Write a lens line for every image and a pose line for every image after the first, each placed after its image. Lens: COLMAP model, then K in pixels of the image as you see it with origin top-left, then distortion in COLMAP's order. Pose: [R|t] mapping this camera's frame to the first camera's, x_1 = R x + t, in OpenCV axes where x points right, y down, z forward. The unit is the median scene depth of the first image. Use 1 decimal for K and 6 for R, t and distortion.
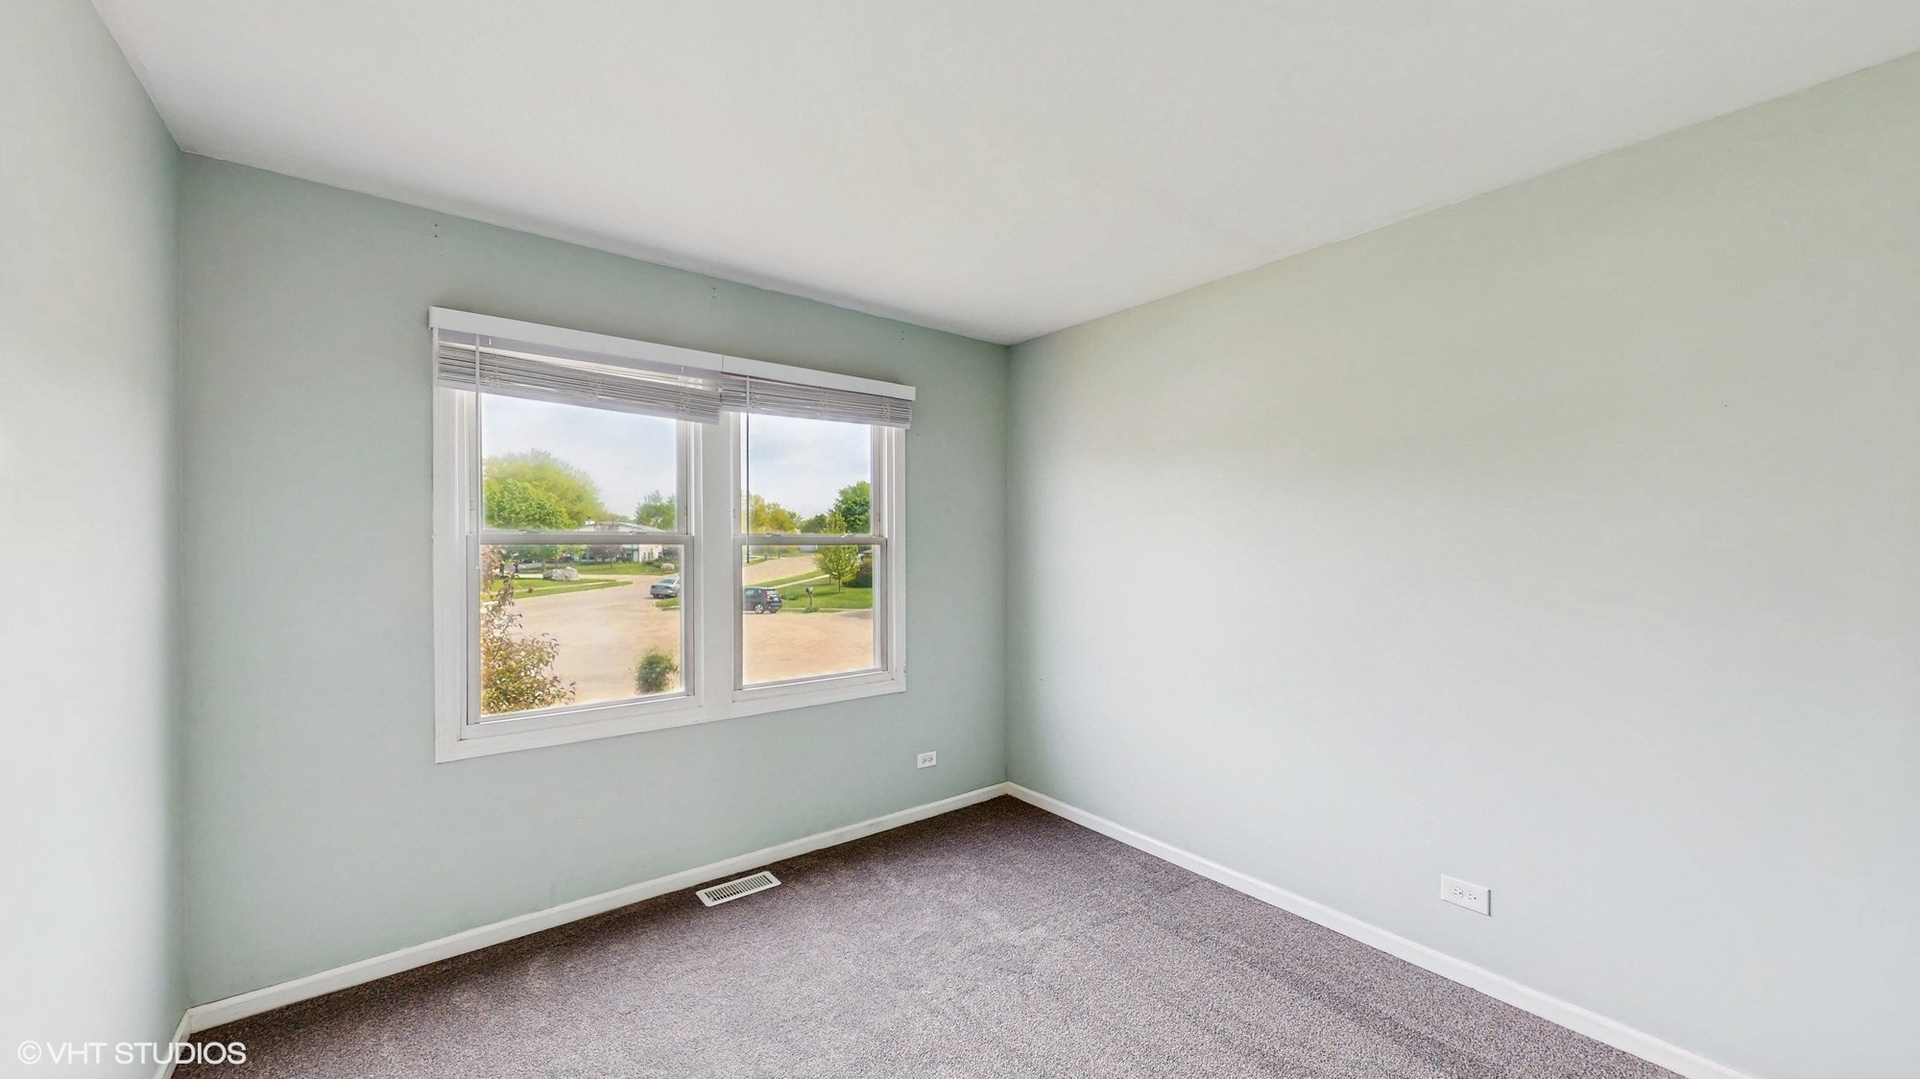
lens RADIAL K [[707.5, 0, 956.8], [0, 707.5, 551.0], [0, 0, 1]] dist [0.000397, 0.000372]
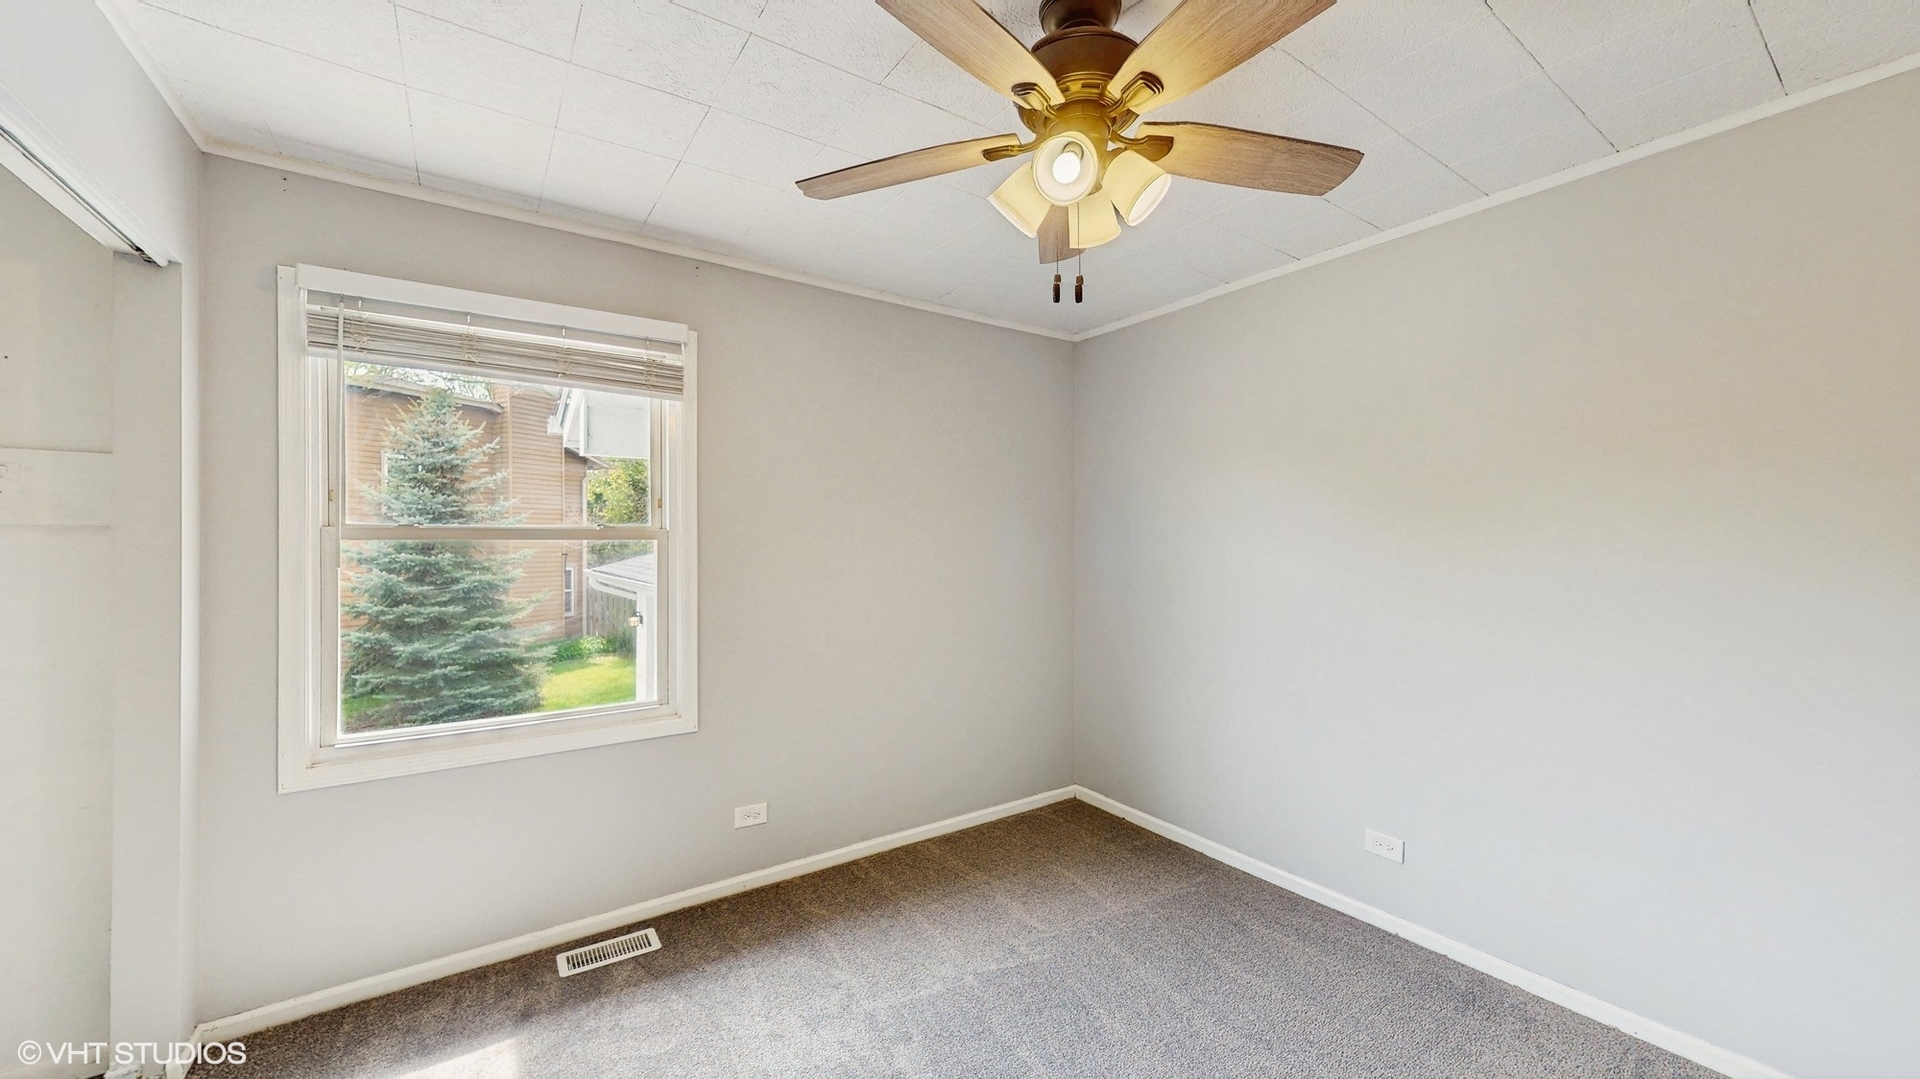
lens RADIAL K [[707.5, 0, 1050.7], [0, 707.5, 525.7], [0, 0, 1]] dist [0.000397, 0.000372]
pose [[0.999464, -0.006788, -0.032021, 0.231031], [0.006229, 0.999827, -0.017530, -0.003126], [0.032134, 0.017322, 0.999333, 0.174948]]
